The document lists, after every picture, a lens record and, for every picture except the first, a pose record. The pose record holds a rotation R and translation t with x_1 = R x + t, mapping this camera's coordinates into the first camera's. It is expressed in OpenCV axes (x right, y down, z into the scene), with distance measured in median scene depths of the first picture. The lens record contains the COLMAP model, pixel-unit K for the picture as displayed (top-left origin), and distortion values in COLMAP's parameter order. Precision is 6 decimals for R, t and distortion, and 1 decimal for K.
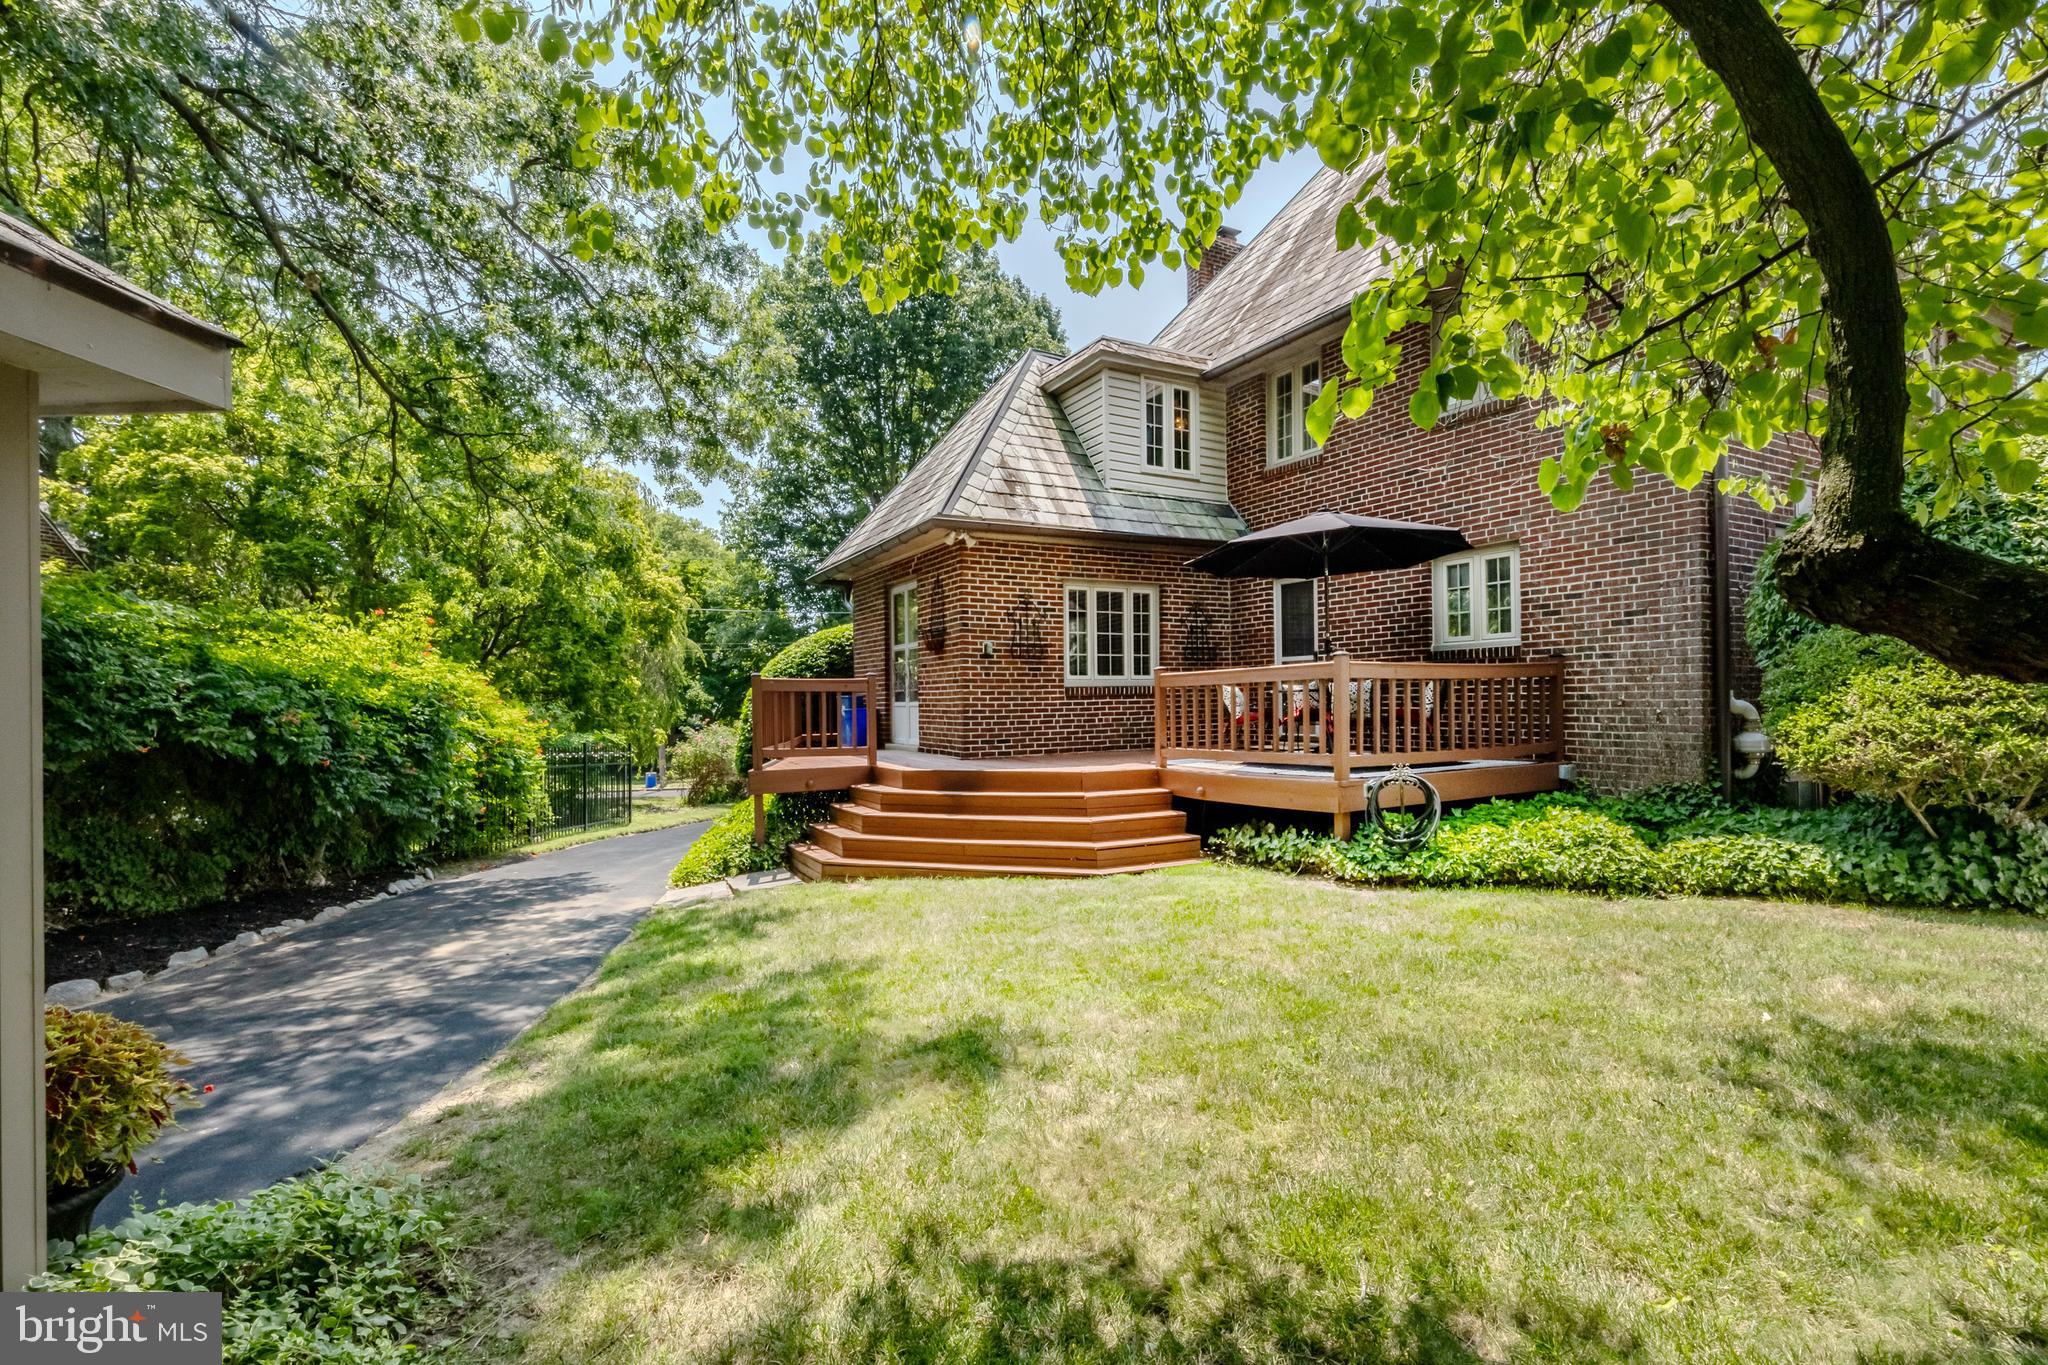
lens RADIAL K [[926.5, 0, 1024.0], [0, 926.5, 682.5], [0, 0, 1]] dist [-0.002531, -0.000258]
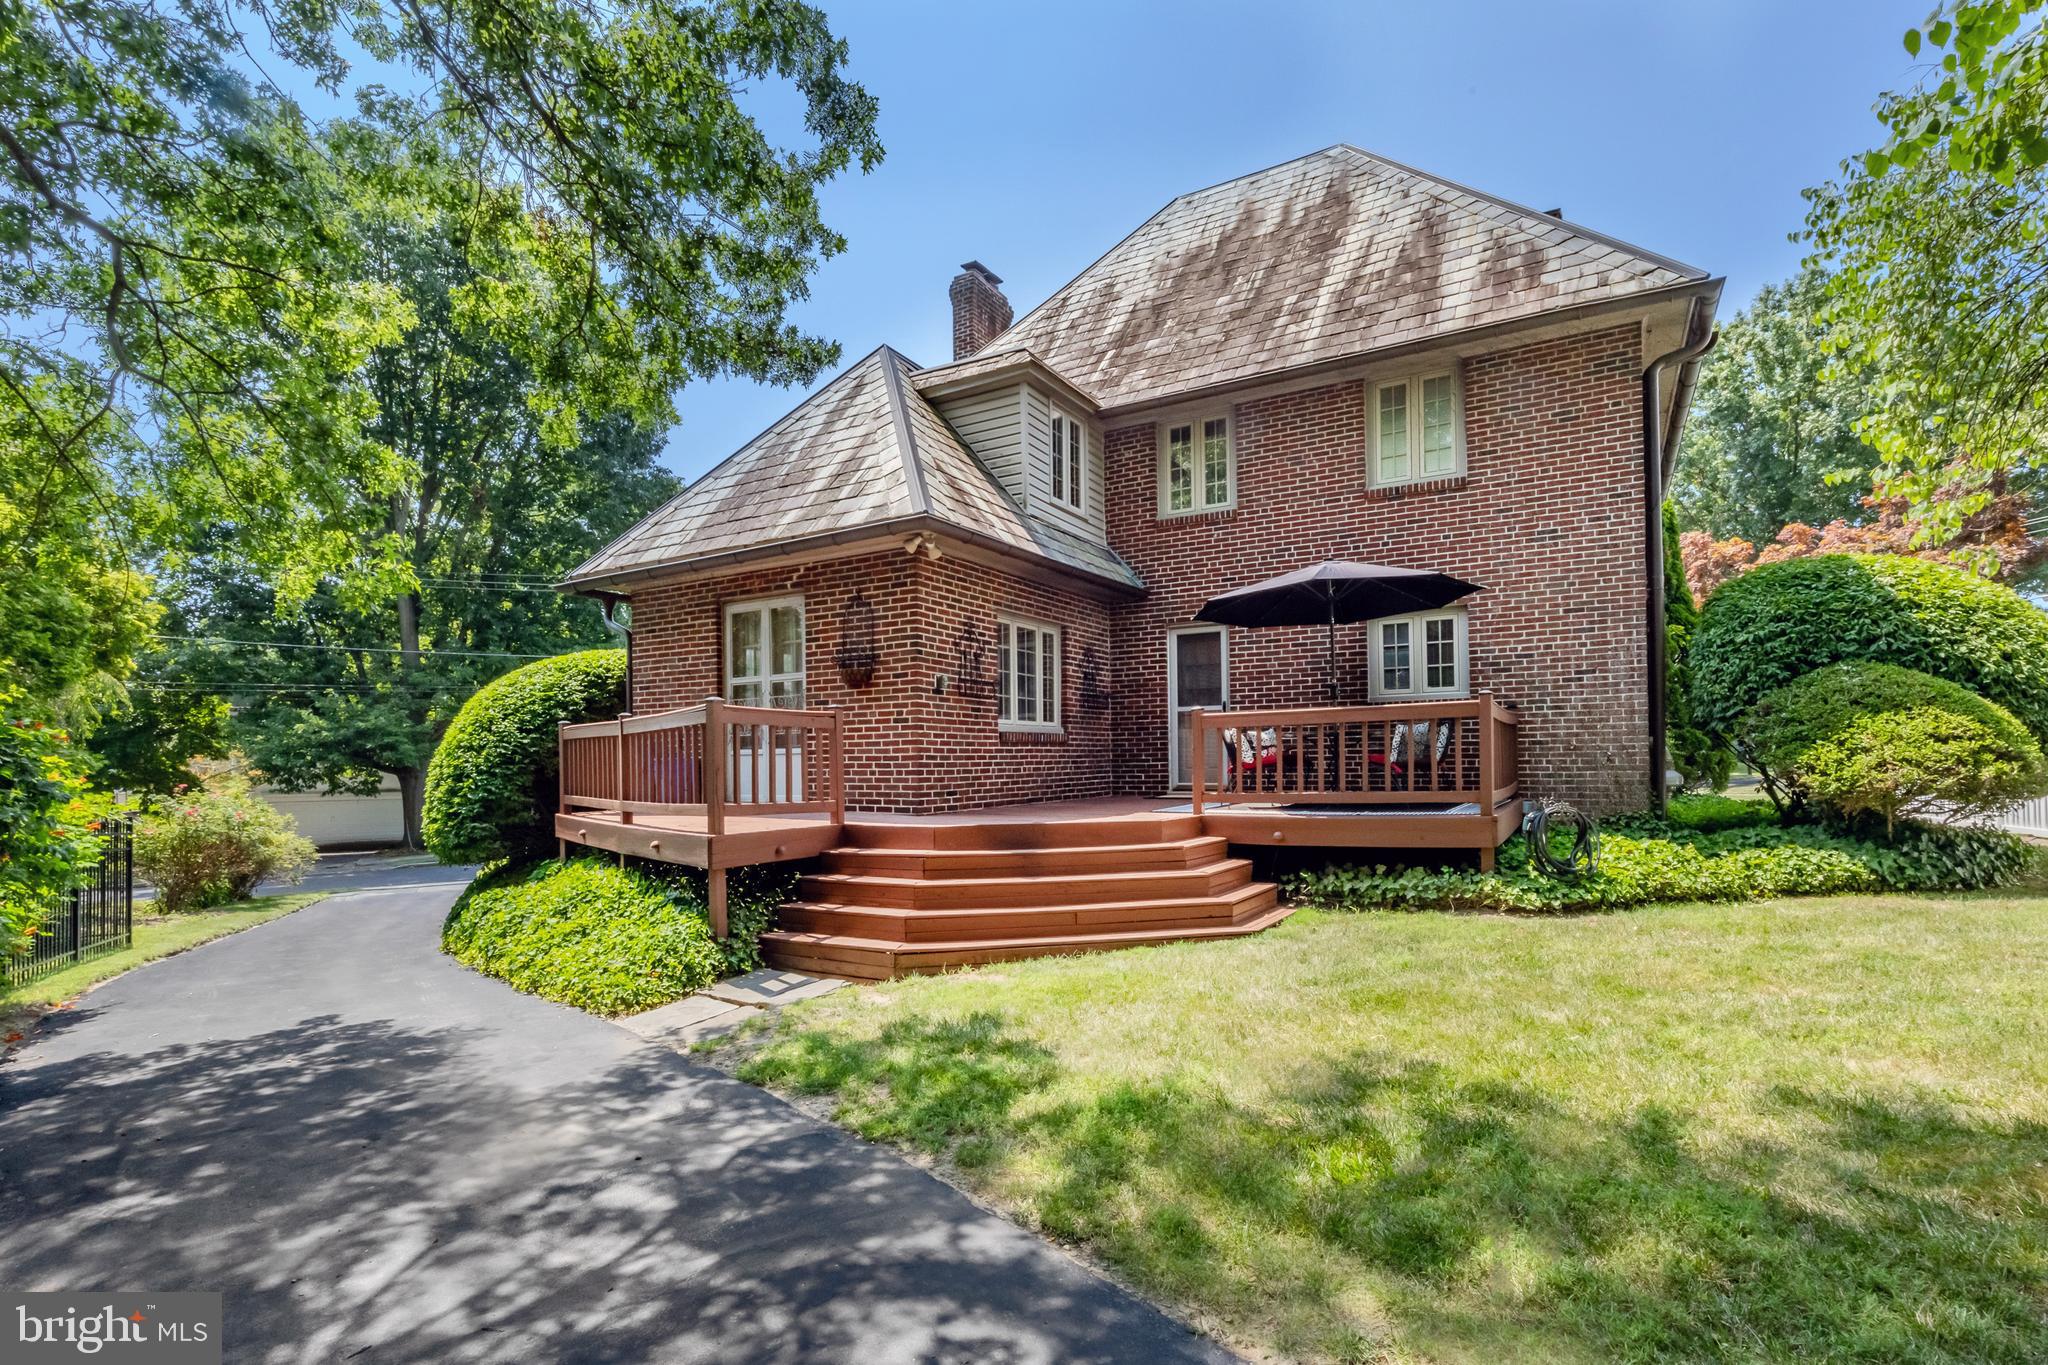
lens RADIAL K [[930.8, 0, 1029.8], [0, 930.8, 734.6], [0, 0, 1]] dist [0.001634, 0.000222]
pose [[0.857763, 0.020363, 0.513642, -0.540004], [-0.010743, 0.999707, -0.021692, 0.037438], [-0.513933, 0.013089, 0.857731, 0.319759]]
